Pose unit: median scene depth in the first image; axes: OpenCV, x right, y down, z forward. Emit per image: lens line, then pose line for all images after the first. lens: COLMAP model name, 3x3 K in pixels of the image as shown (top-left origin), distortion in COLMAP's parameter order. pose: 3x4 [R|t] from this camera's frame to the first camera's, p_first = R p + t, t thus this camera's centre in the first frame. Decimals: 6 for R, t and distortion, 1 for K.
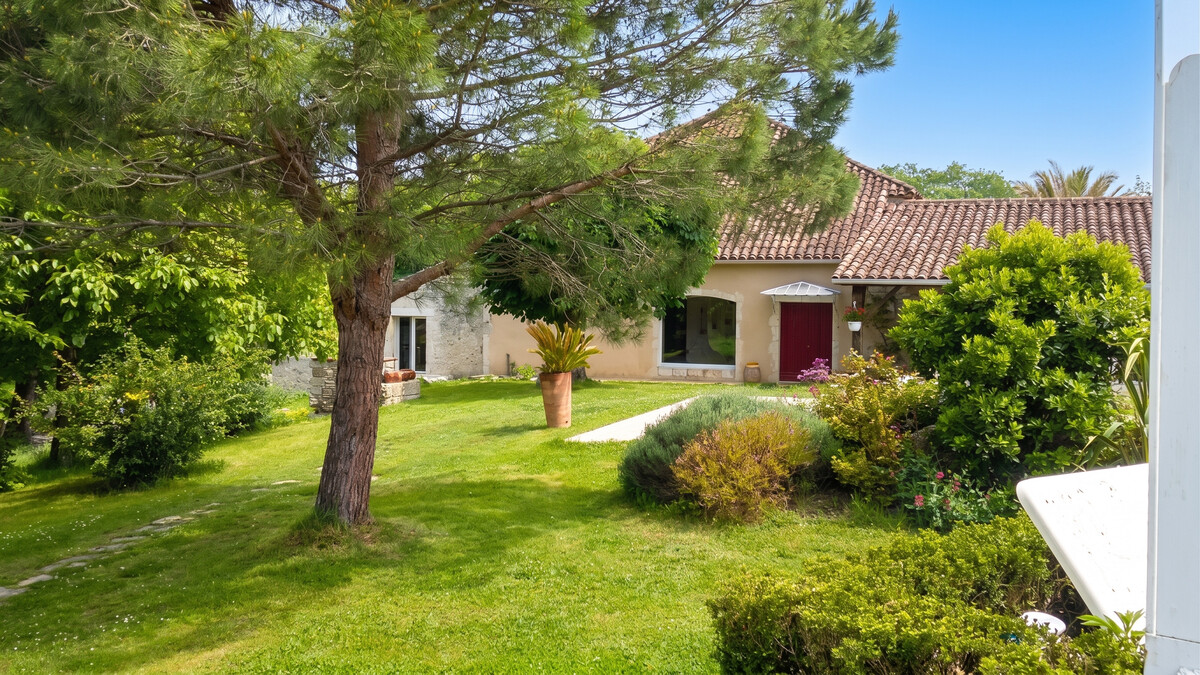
lens RADIAL K [[1222.9, 0, 596.6], [0, 1222.9, 337.7], [0, 0, 1]] dist [-0.009253, 0.000000]
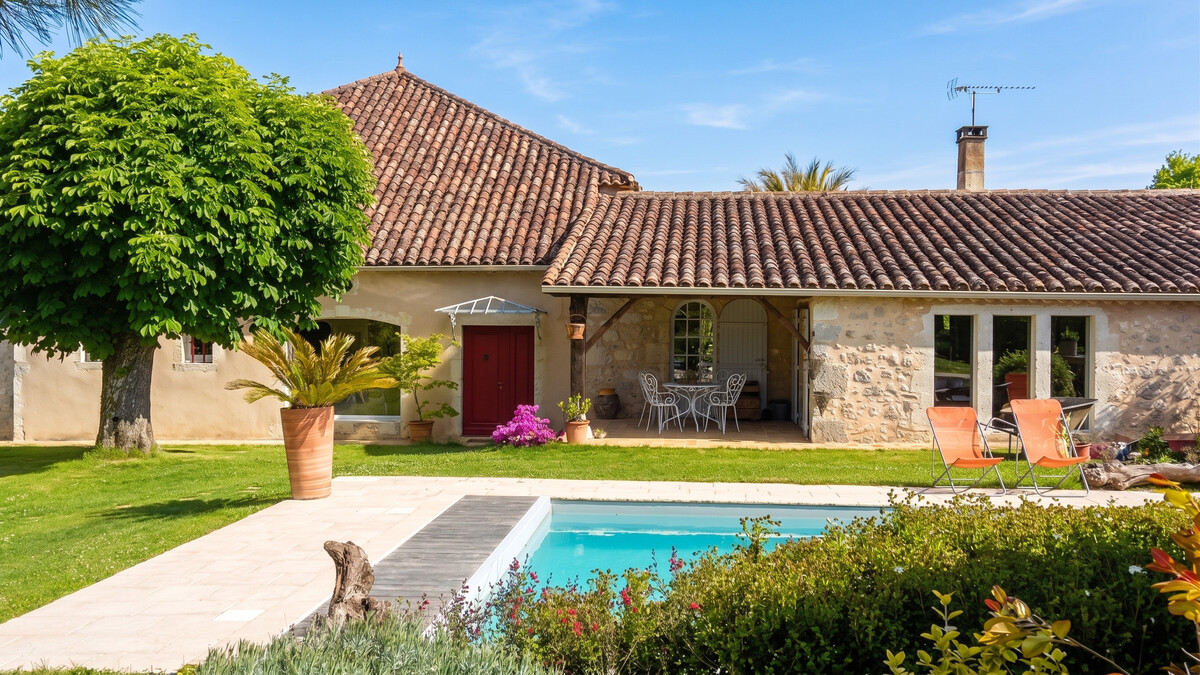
lens RADIAL K [[1130.2, 0, 595.6], [0, 1130.2, 342.9], [0, 0, 1]] dist [0.084188, 0.000000]
pose [[0.960731, -0.011187, 0.277256, 0.107353], [0.019580, 0.999430, -0.027519, 0.002836], [-0.276790, 0.031867, 0.960402, 0.886653]]
